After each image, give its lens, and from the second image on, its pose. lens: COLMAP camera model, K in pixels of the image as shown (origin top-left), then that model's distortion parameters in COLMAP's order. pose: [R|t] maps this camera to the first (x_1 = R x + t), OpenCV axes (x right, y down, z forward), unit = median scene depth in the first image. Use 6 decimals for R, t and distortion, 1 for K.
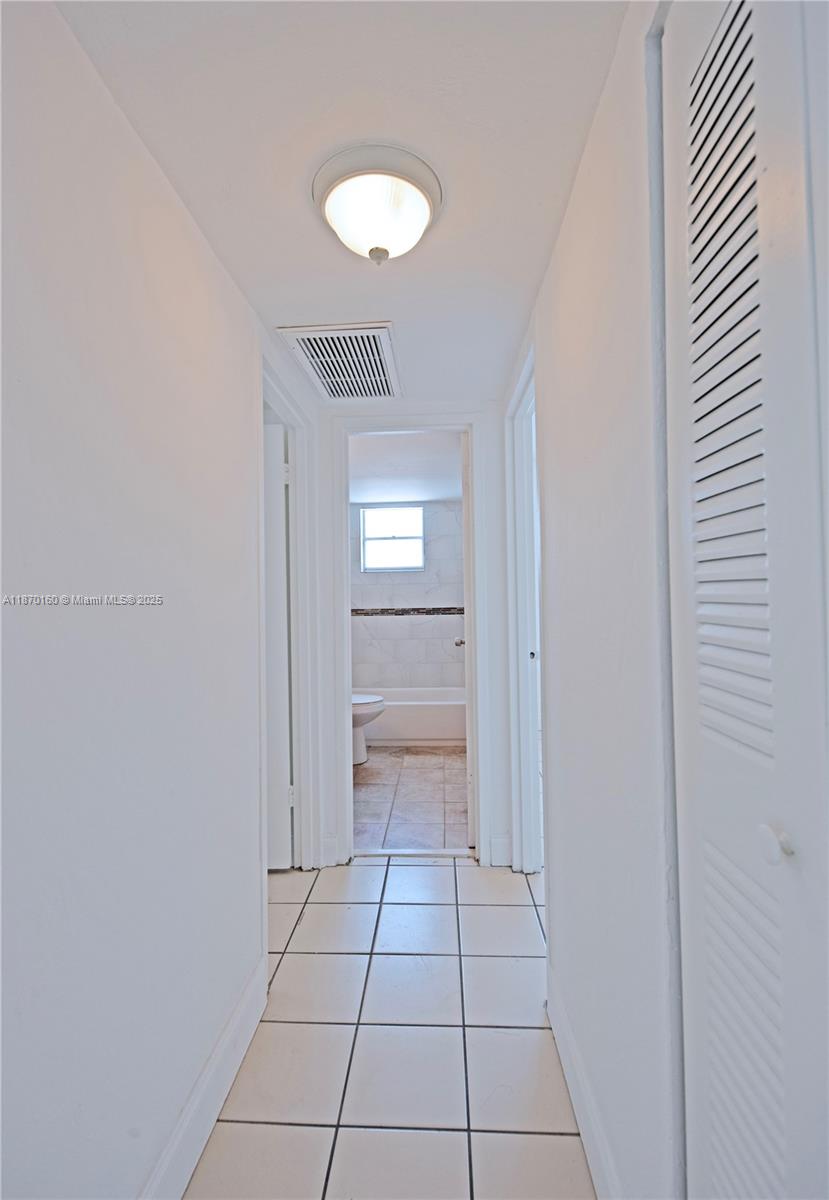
lens RADIAL K [[555.4, 0, 414.5], [0, 555.4, 600.0], [0, 0, 1]] dist [0.000057, -0.000007]
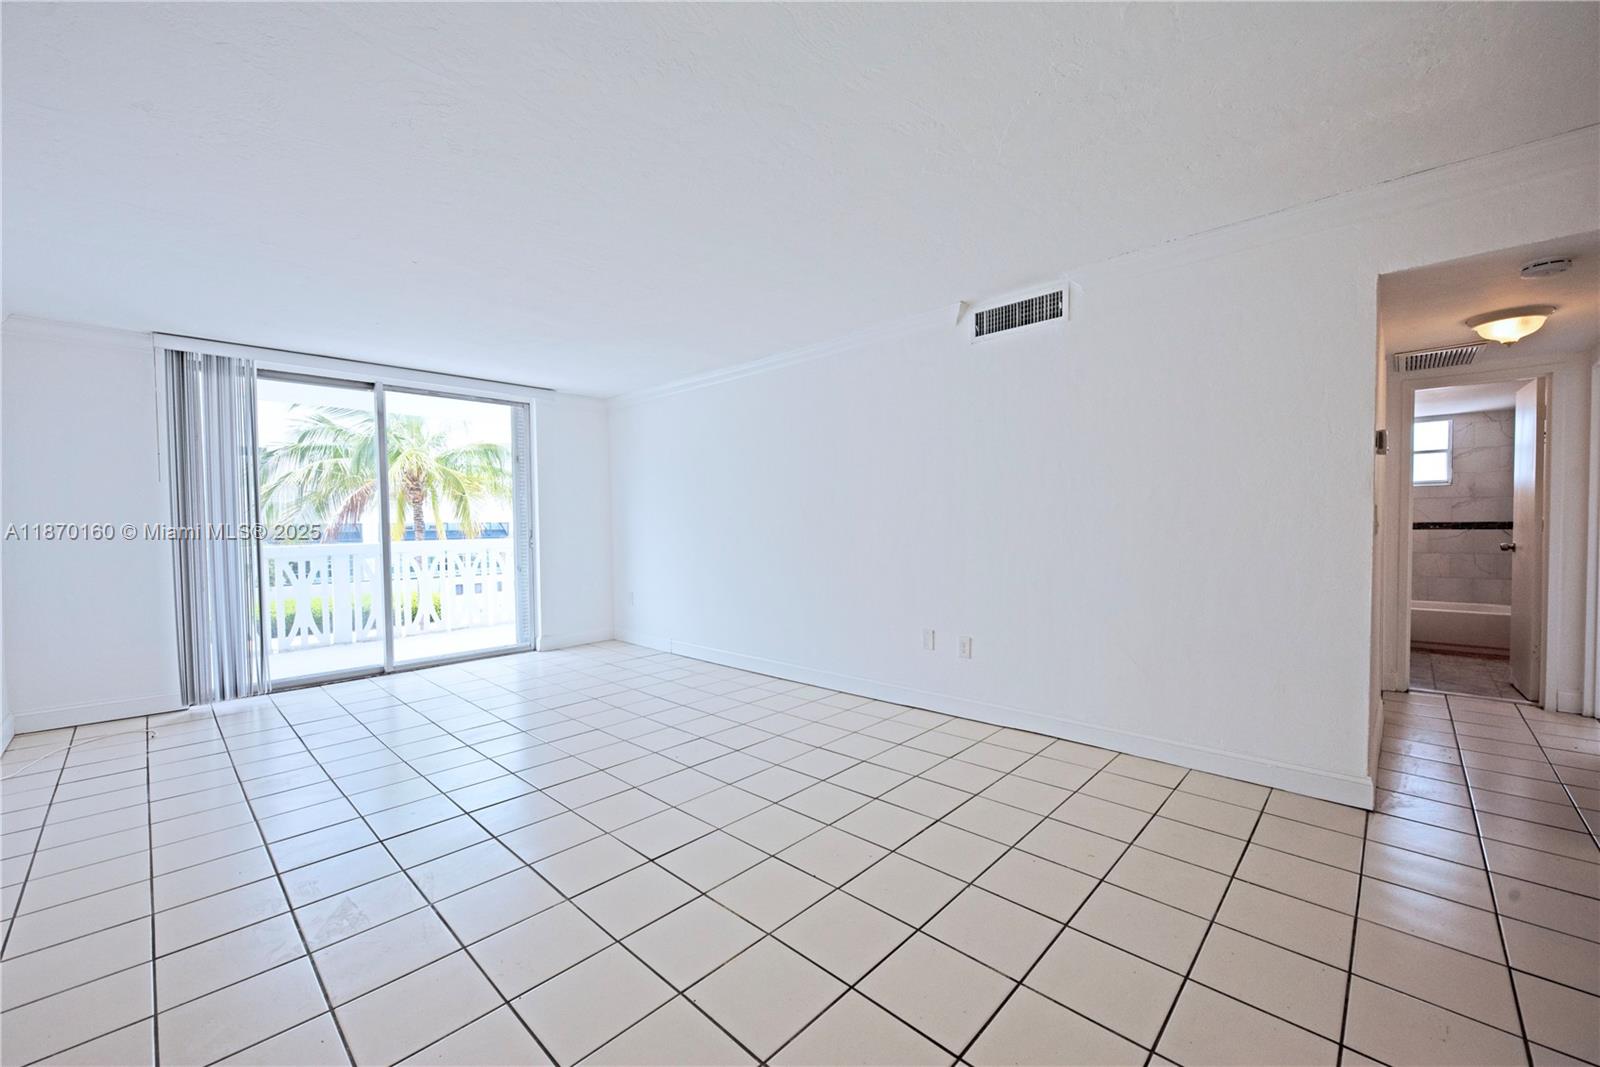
lens RADIAL K [[640.7, 0, 800.0], [0, 640.7, 533.5], [0, 0, 1]] dist [-0.003043, -0.000640]
pose [[0.759893, 0.030065, -0.649353, -0.143446], [-0.016014, 0.999493, 0.027536, 0.025506], [0.649851, -0.010526, 0.759989, -0.725874]]
